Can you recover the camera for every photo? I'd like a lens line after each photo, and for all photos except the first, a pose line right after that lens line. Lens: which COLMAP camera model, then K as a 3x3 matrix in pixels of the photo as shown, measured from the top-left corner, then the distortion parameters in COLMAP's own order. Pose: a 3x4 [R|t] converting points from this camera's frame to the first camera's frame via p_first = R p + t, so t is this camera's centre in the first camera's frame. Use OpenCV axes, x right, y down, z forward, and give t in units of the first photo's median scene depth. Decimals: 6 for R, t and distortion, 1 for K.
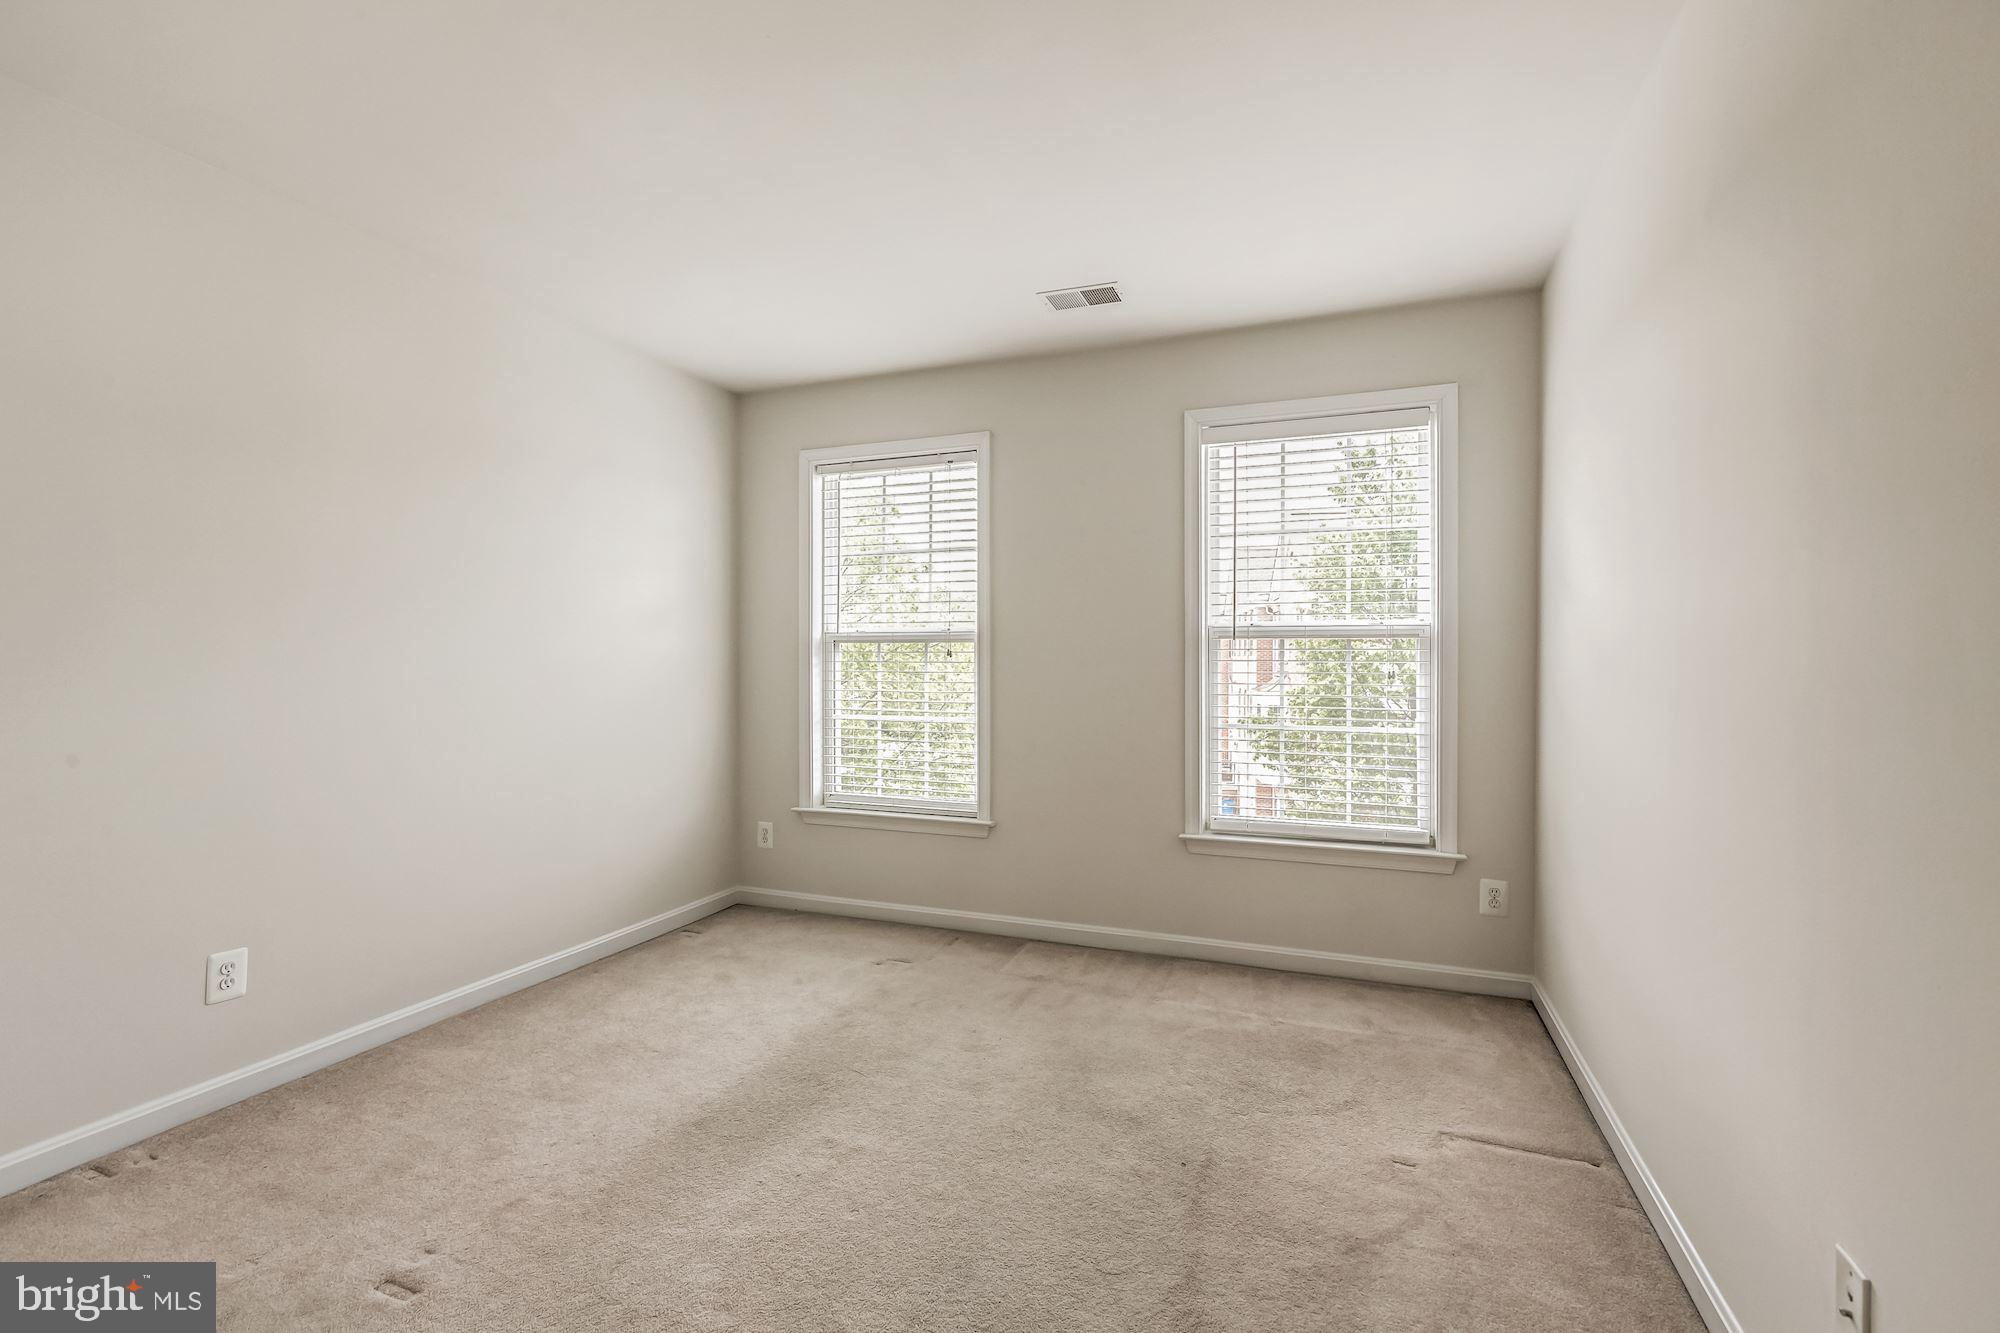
lens RADIAL K [[891.7, 0, 992.9], [0, 891.7, 653.4], [0, 0, 1]] dist [0.000079, -0.000559]
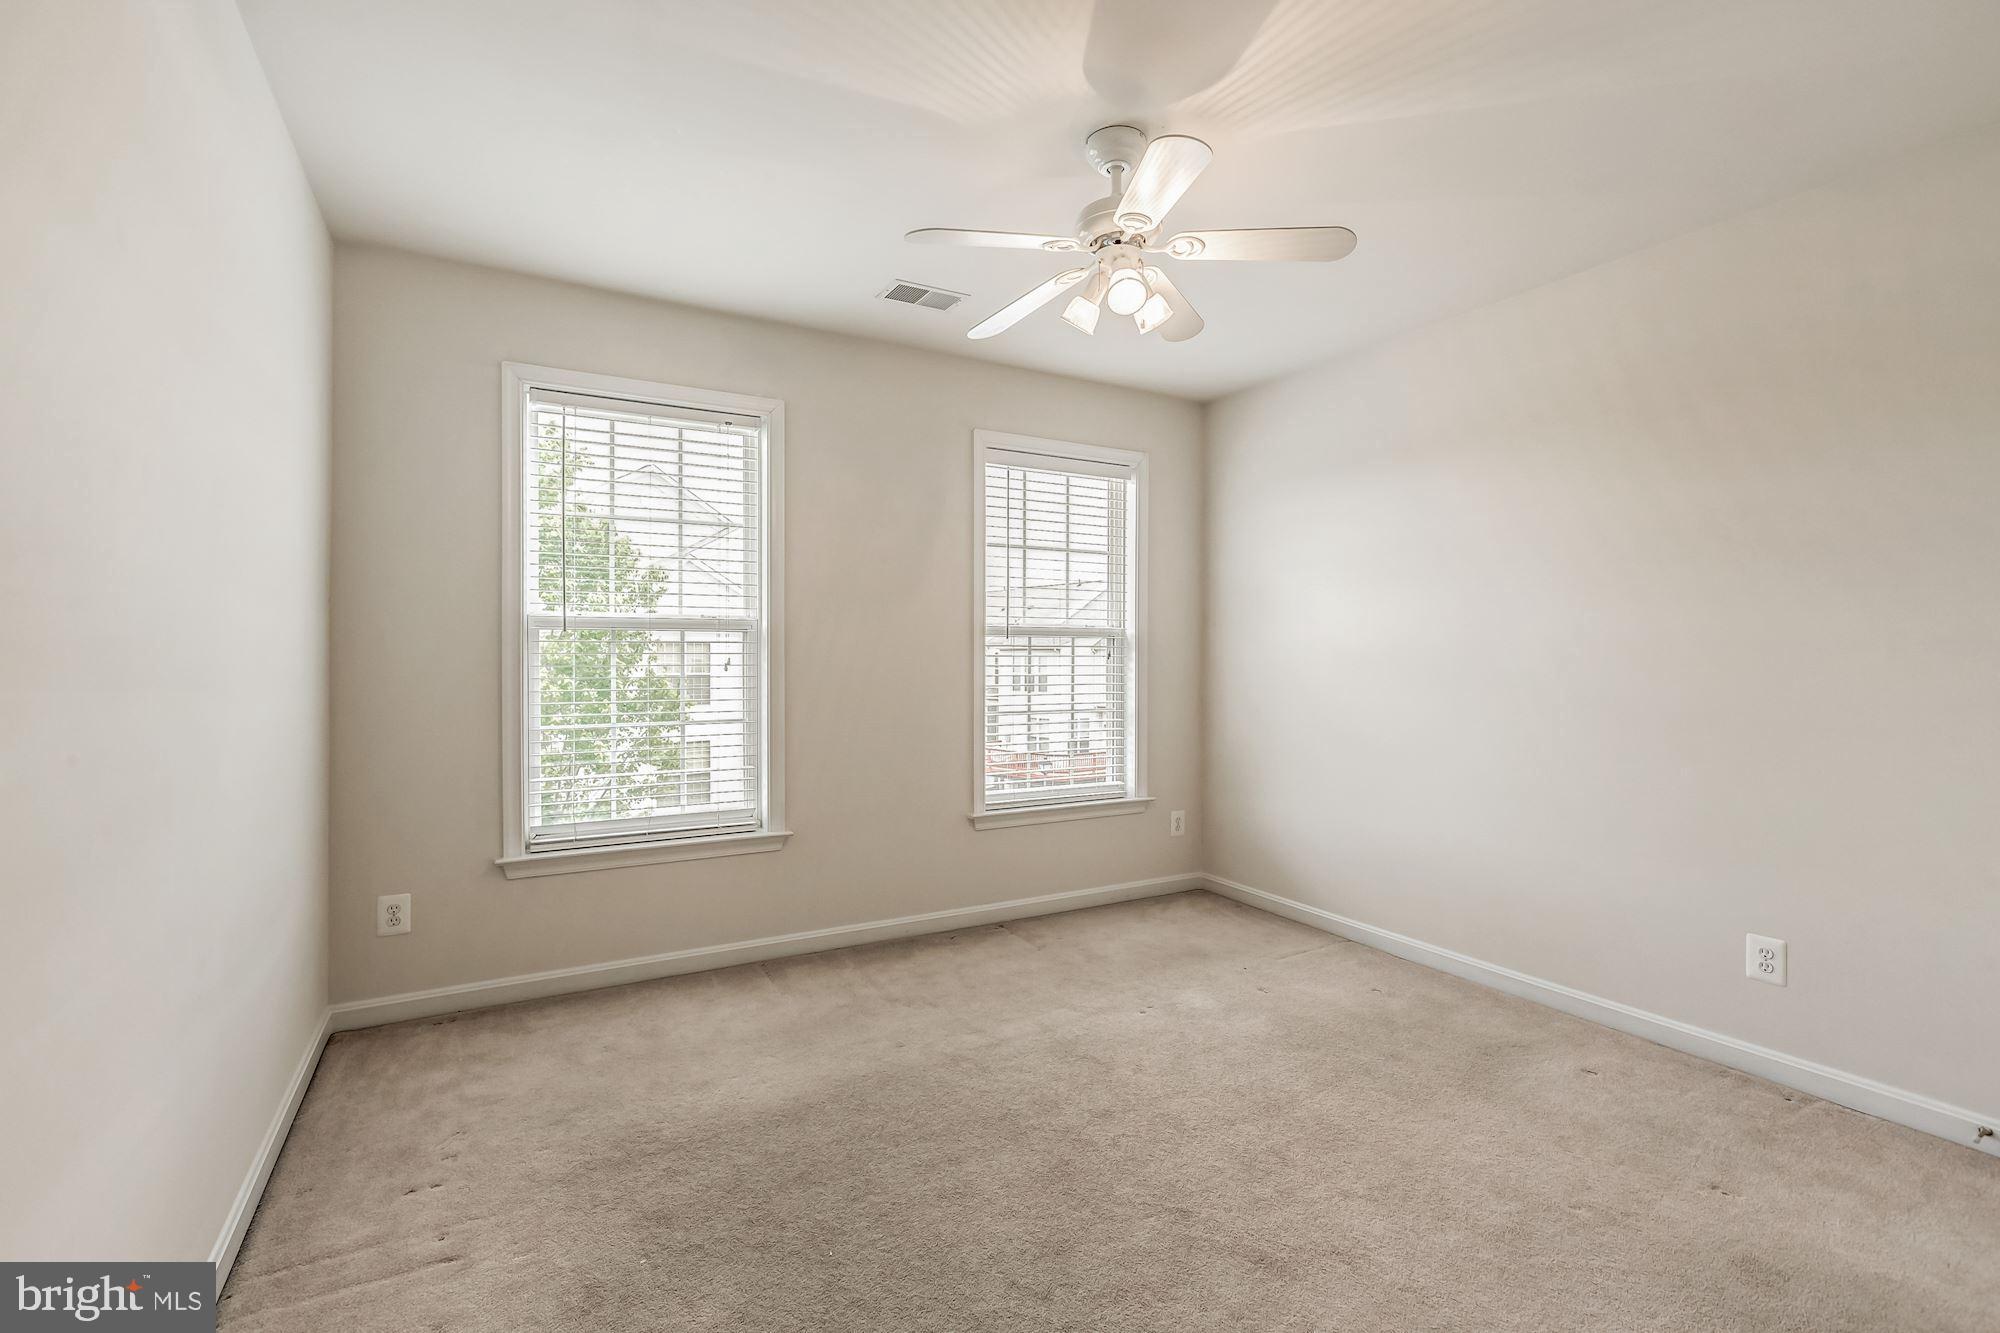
lens RADIAL K [[891.7, 0, 1053.1], [0, 891.7, 639.9], [0, 0, 1]] dist [0.000079, -0.000559]
pose [[0.612773, 0.018289, 0.790048, -0.566675], [-0.009762, 0.999831, -0.015574, 0.005002], [-0.790199, 0.001831, 0.612848, 0.236699]]
